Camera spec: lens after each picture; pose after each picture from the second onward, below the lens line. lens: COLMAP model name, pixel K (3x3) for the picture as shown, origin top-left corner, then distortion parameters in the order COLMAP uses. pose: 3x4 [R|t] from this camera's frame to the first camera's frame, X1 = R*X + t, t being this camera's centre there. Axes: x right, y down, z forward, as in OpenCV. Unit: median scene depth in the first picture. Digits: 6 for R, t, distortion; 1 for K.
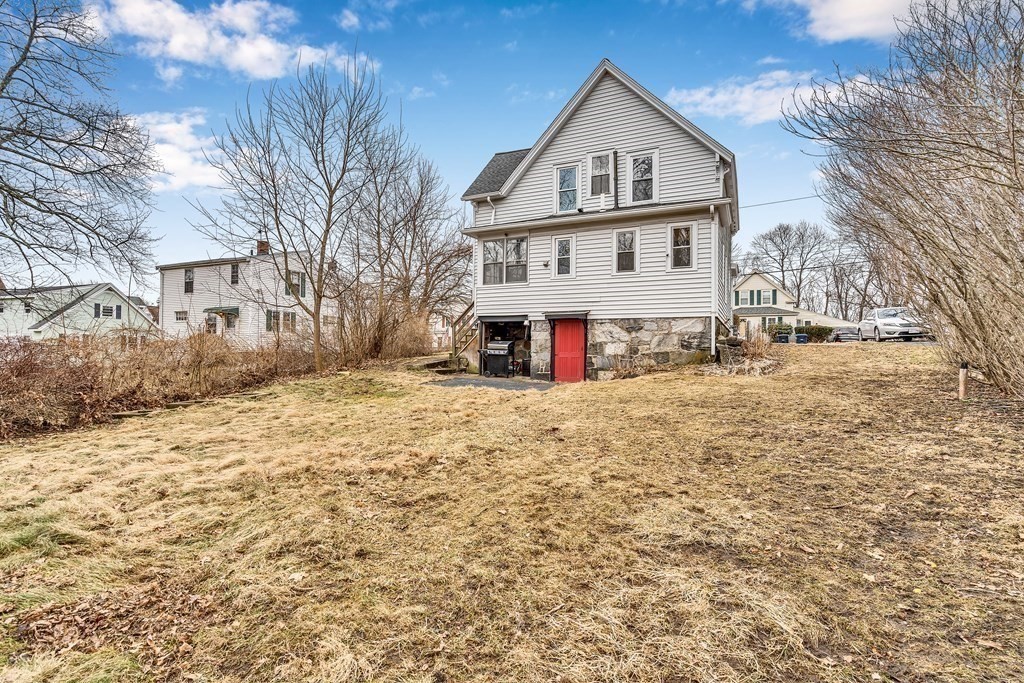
lens RADIAL K [[485.5, 0, 512.7], [0, 485.5, 341.9], [0, 0, 1]] dist [0.005265, 0.000590]
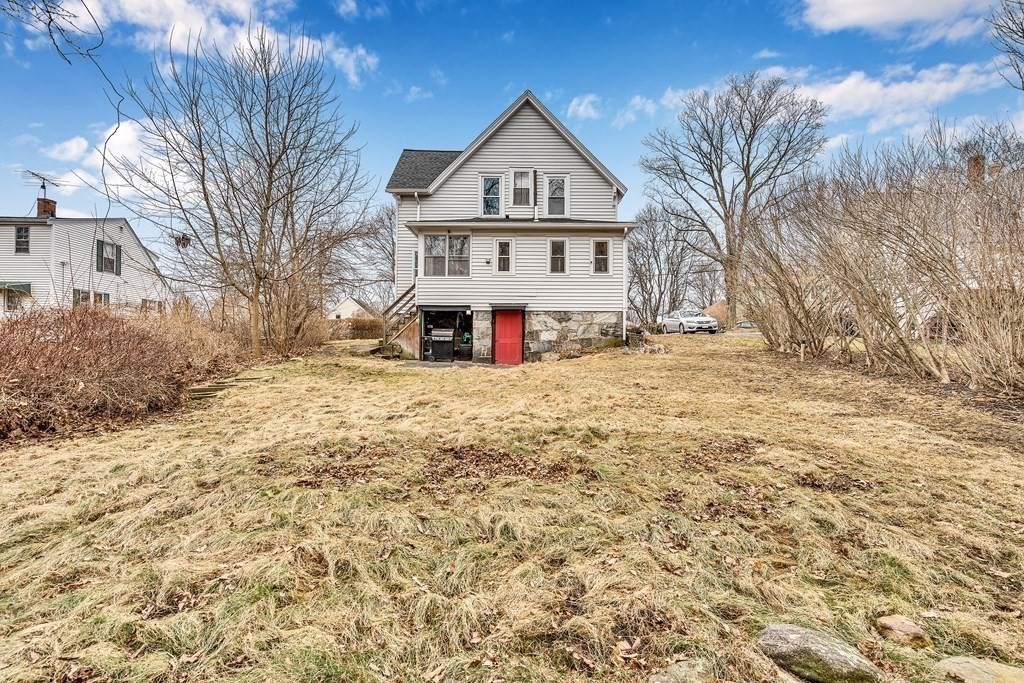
lens RADIAL K [[485.5, 0, 510.1], [0, 485.5, 341.2], [0, 0, 1]] dist [0.005265, 0.000590]
pose [[0.902061, 0.002895, 0.431599, -0.369538], [-0.005478, 0.999974, 0.004743, 0.020941], [-0.431574, -0.006643, 0.902053, -0.049184]]
